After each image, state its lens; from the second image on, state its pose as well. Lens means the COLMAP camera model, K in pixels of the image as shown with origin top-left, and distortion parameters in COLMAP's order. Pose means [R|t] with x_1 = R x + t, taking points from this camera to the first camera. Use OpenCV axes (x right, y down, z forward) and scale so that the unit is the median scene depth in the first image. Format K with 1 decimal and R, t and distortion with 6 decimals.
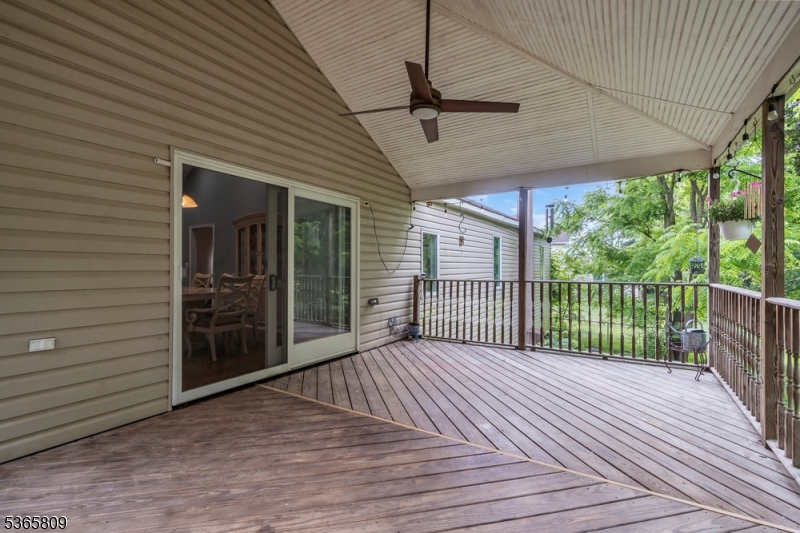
lens RADIAL K [[365.9, 0, 400.9], [0, 365.9, 266.4], [0, 0, 1]] dist [-0.005021, 0.000082]
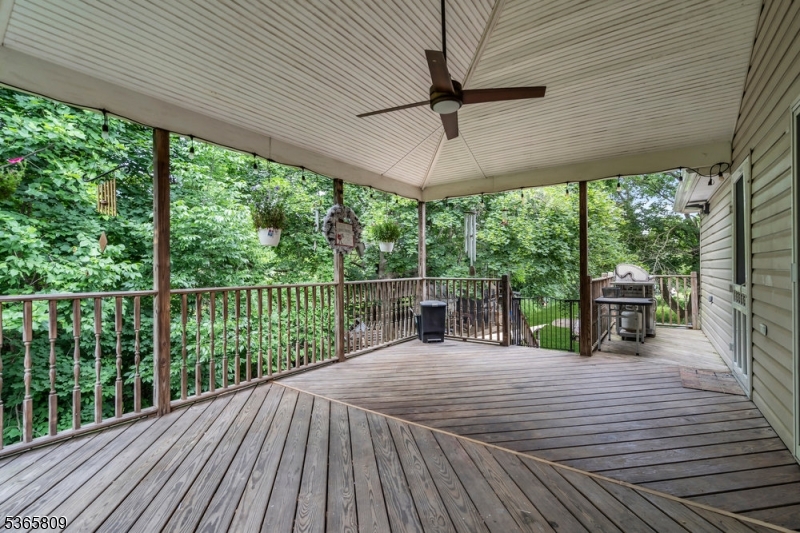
lens RADIAL K [[365.9, 0, 397.3], [0, 365.9, 266.9], [0, 0, 1]] dist [-0.005021, 0.000082]
pose [[-0.998218, -0.001332, 0.059658, 0.118663], [-0.001421, 0.999998, -0.001444, 0.005415], [-0.059656, -0.001526, -0.998218, 1.657532]]
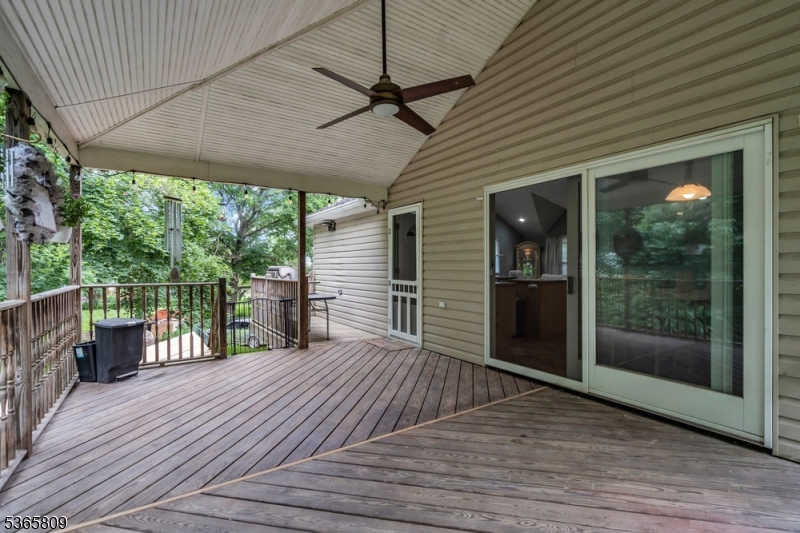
lens RADIAL K [[365.9, 0, 397.5], [0, 365.9, 268.0], [0, 0, 1]] dist [-0.005021, 0.000082]
pose [[-0.412580, -0.003985, -0.910913, 0.783599], [0.000303, 0.999990, -0.004512, 0.006654], [0.910921, -0.002138, -0.412575, 1.196656]]
